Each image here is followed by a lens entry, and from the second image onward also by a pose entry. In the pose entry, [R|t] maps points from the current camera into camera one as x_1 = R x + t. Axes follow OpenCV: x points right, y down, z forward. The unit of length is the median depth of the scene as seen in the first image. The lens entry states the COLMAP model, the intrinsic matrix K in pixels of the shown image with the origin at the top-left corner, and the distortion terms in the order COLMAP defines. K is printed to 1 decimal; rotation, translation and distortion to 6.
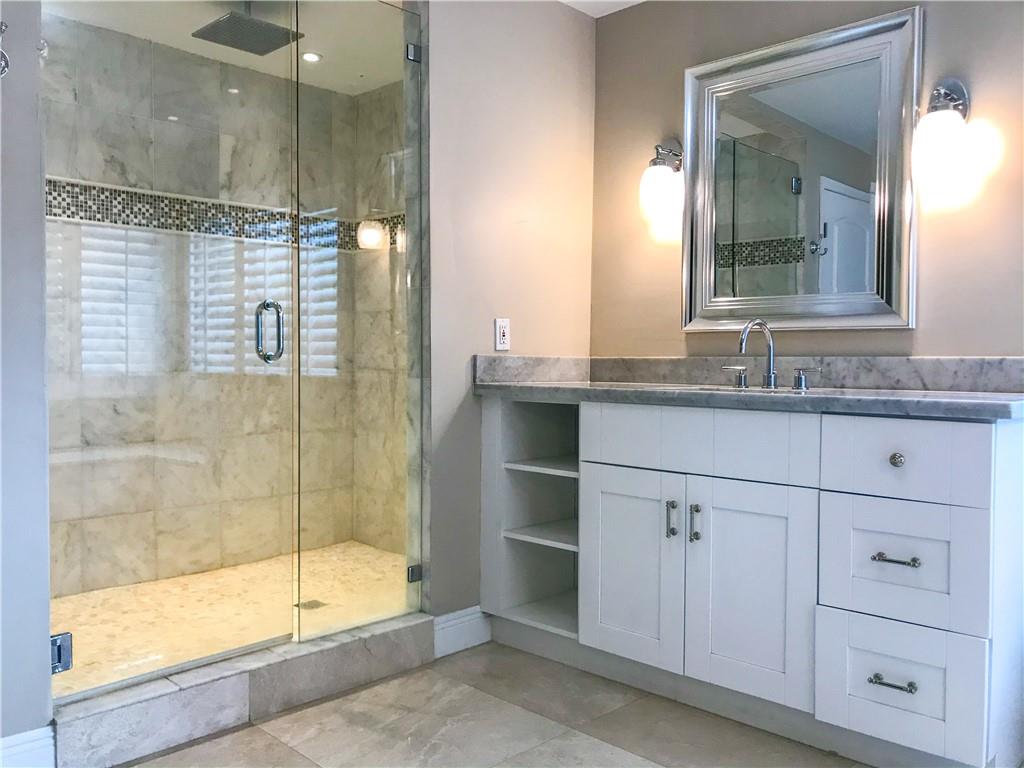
lens RADIAL K [[861.8, 0, 512.0], [0, 861.8, 384.0], [0, 0, 1]] dist [0.003382, -0.002244]
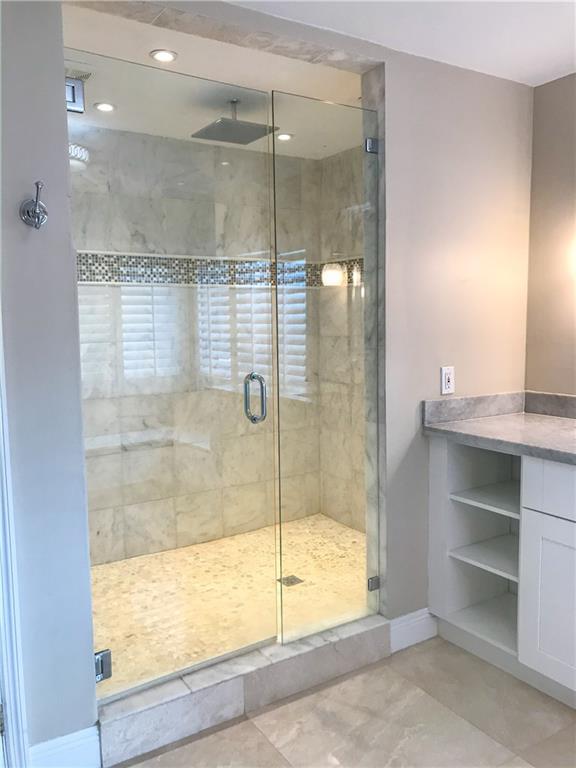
lens RADIAL K [[641.5, 0, 288.0], [0, 641.5, 384.0], [0, 0, 1]] dist [0.125398, -0.246121]
pose [[0.974640, 0.003254, -0.223756, -0.022359], [0.012696, 0.997480, 0.069806, -0.102403], [0.223419, -0.070877, 0.972142, 0.088039]]
